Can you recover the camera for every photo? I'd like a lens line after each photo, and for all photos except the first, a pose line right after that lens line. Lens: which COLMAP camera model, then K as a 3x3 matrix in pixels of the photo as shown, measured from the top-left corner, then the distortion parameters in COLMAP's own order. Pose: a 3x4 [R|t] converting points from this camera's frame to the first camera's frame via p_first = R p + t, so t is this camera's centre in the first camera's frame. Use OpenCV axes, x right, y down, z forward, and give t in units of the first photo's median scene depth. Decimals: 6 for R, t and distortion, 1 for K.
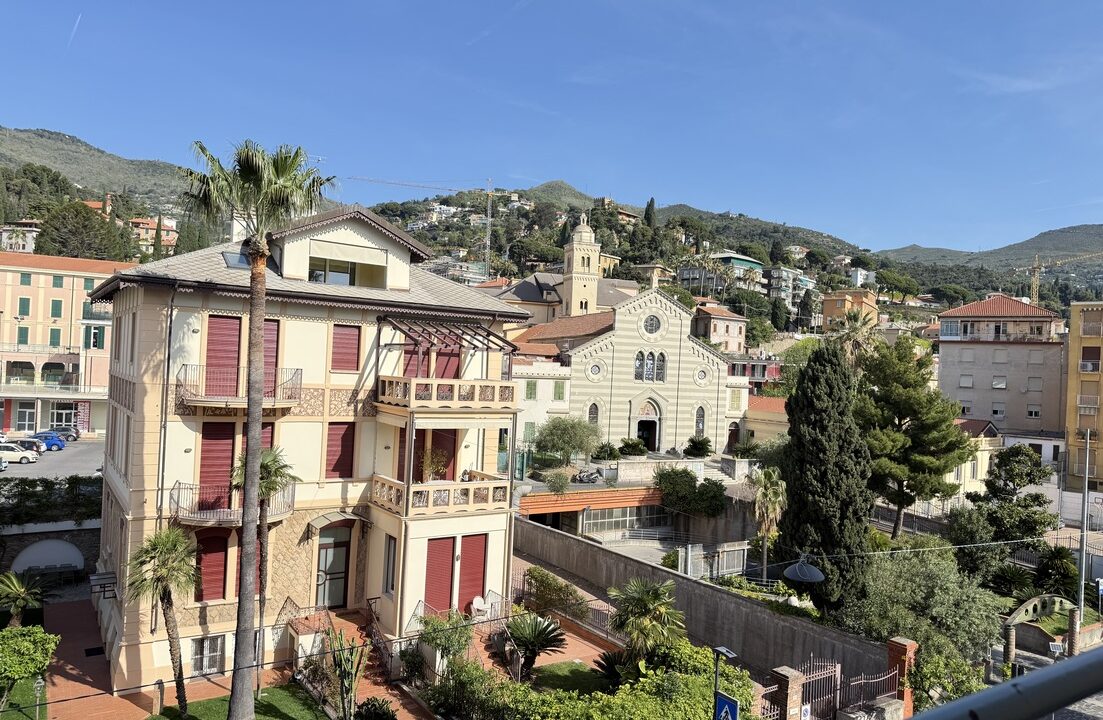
lens RADIAL K [[764.1, 0, 551.5], [0, 764.1, 360.0], [0, 0, 1]] dist [0.107850, -0.164909]
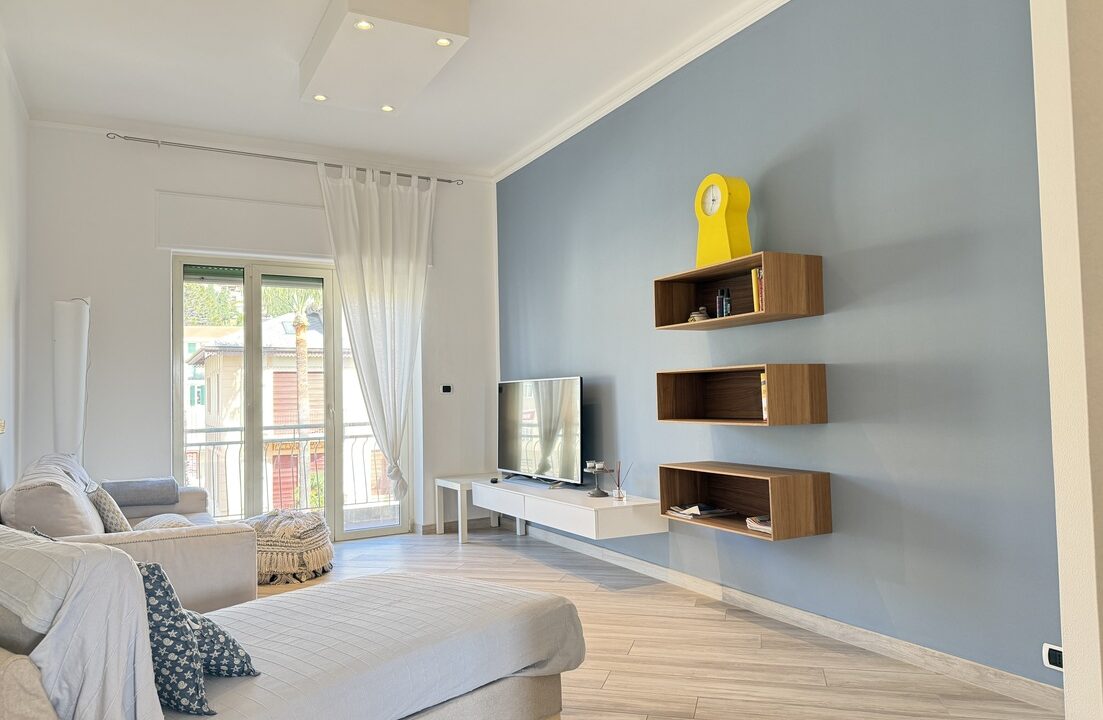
lens RADIAL K [[764.1, 0, 551.5], [0, 764.1, 360.0], [0, 0, 1]] dist [0.107850, -0.164909]
pose [[0.991416, -0.075056, -0.107056, 0.113459], [0.071023, 0.996632, -0.041002, 0.005753], [0.109772, 0.033046, 0.993407, -0.163381]]
